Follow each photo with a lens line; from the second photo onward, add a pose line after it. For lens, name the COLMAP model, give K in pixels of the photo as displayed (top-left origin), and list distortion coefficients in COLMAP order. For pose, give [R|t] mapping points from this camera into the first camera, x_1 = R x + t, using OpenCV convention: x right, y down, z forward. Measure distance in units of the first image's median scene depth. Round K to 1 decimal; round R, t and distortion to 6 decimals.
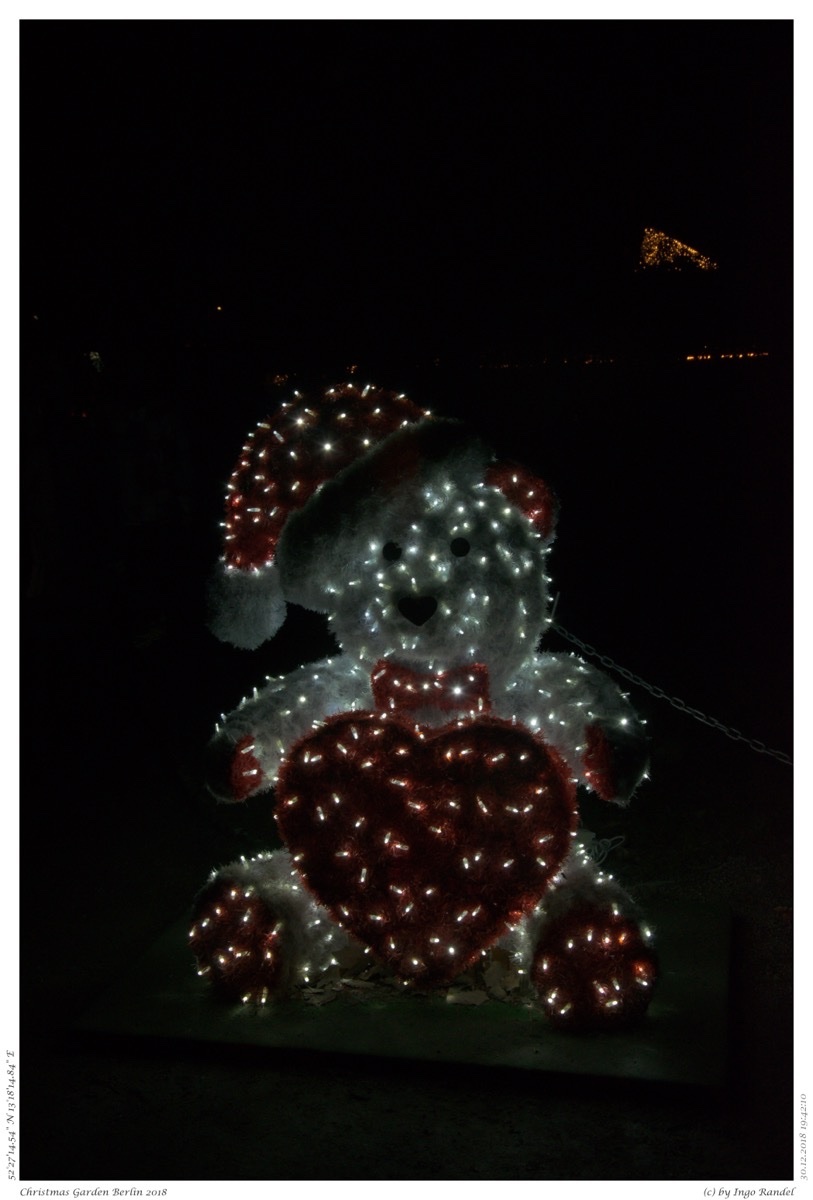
lens RADIAL K [[1601.0, 0, 406.5], [0, 1601.0, 600.0], [0, 0, 1]] dist [0.155585, -0.031870]
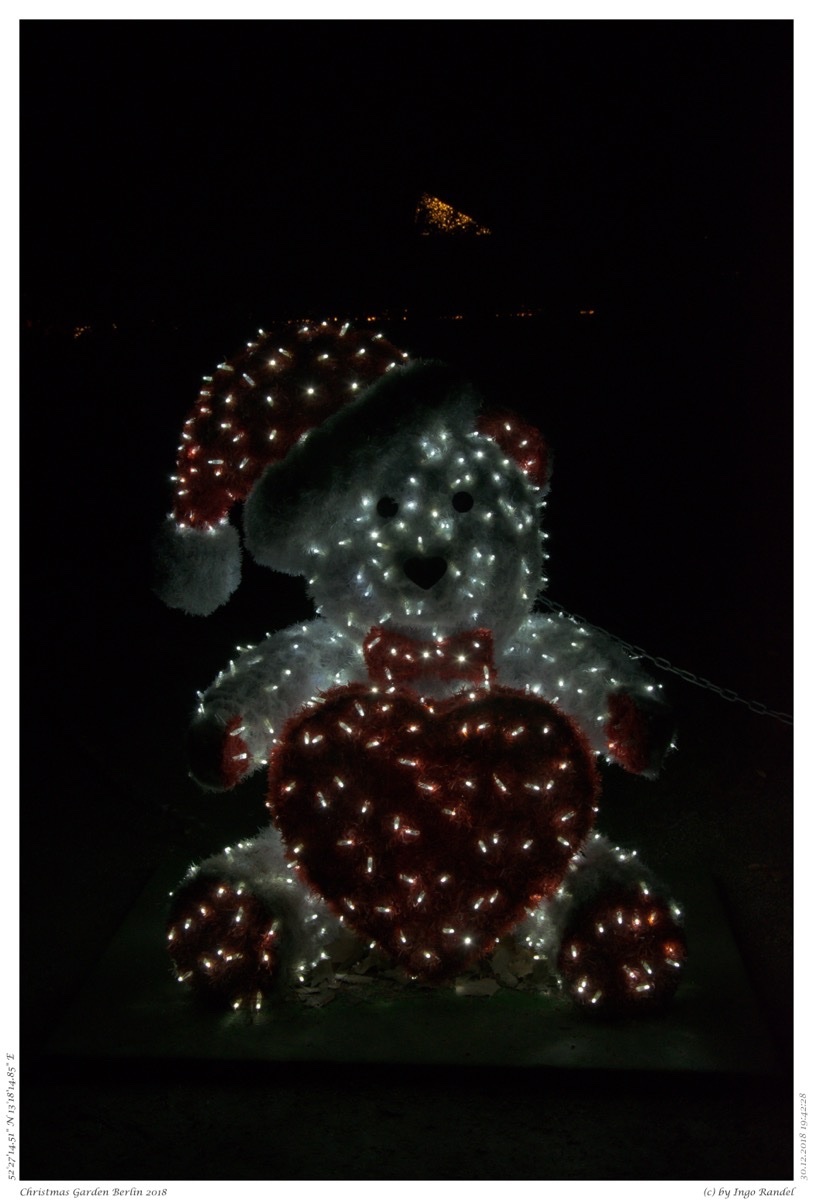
lens RADIAL K [[1459.7, 0, 406.5], [0, 1459.7, 600.0], [0, 0, 1]] dist [0.086028, 0.030759]
pose [[0.984505, -0.021257, 0.174063, -0.144507], [0.014507, 0.999096, 0.039961, -0.010877], [-0.174755, -0.036817, 0.983923, 0.184577]]
